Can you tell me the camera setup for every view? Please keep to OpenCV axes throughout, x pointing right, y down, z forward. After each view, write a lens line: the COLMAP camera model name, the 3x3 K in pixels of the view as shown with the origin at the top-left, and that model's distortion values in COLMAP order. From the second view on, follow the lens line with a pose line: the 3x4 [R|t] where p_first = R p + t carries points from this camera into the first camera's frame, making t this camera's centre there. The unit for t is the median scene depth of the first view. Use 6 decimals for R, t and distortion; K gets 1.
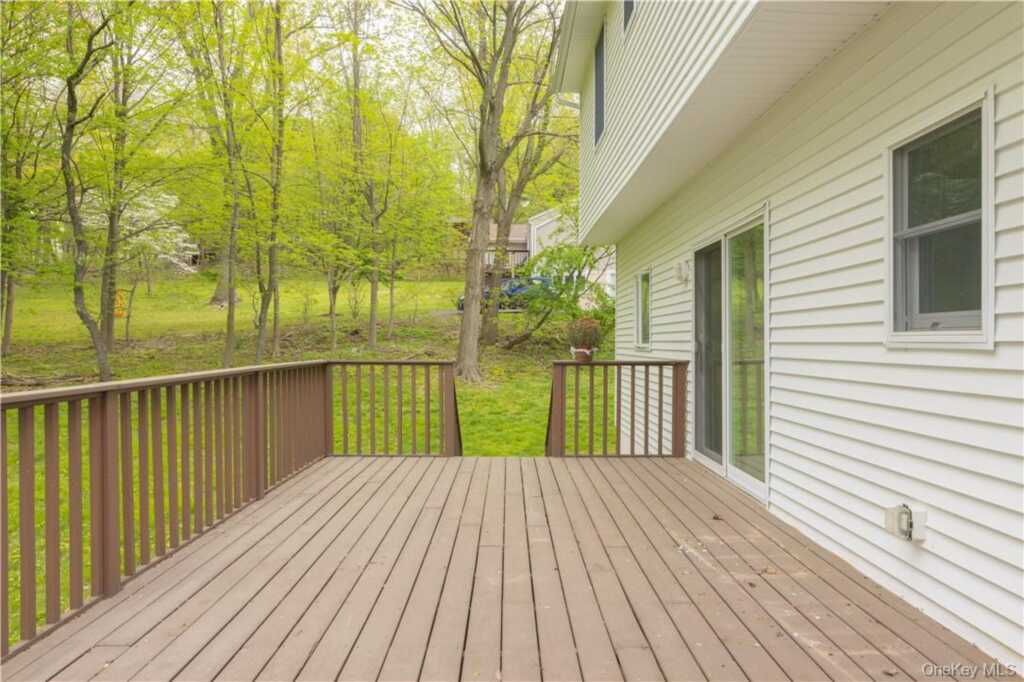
lens RADIAL K [[652.3, 0, 512.0], [0, 652.3, 343.2], [0, 0, 1]] dist [0.003264, 0.000891]
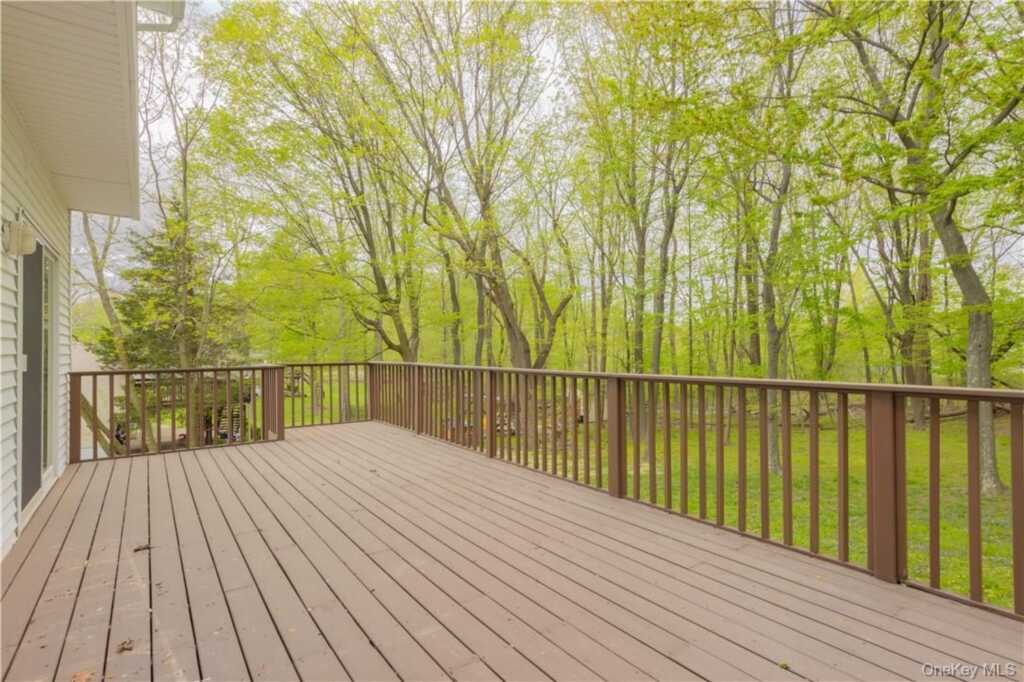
lens RADIAL K [[530.0, 0, 512.0], [0, 530.0, 343.6], [0, 0, 1]] dist [-0.003802, -0.001234]
pose [[-0.824838, 0.005678, -0.565340, 0.371579], [0.007479, 0.999972, -0.000870, -0.007478], [0.565319, -0.004946, -0.824857, 1.963084]]
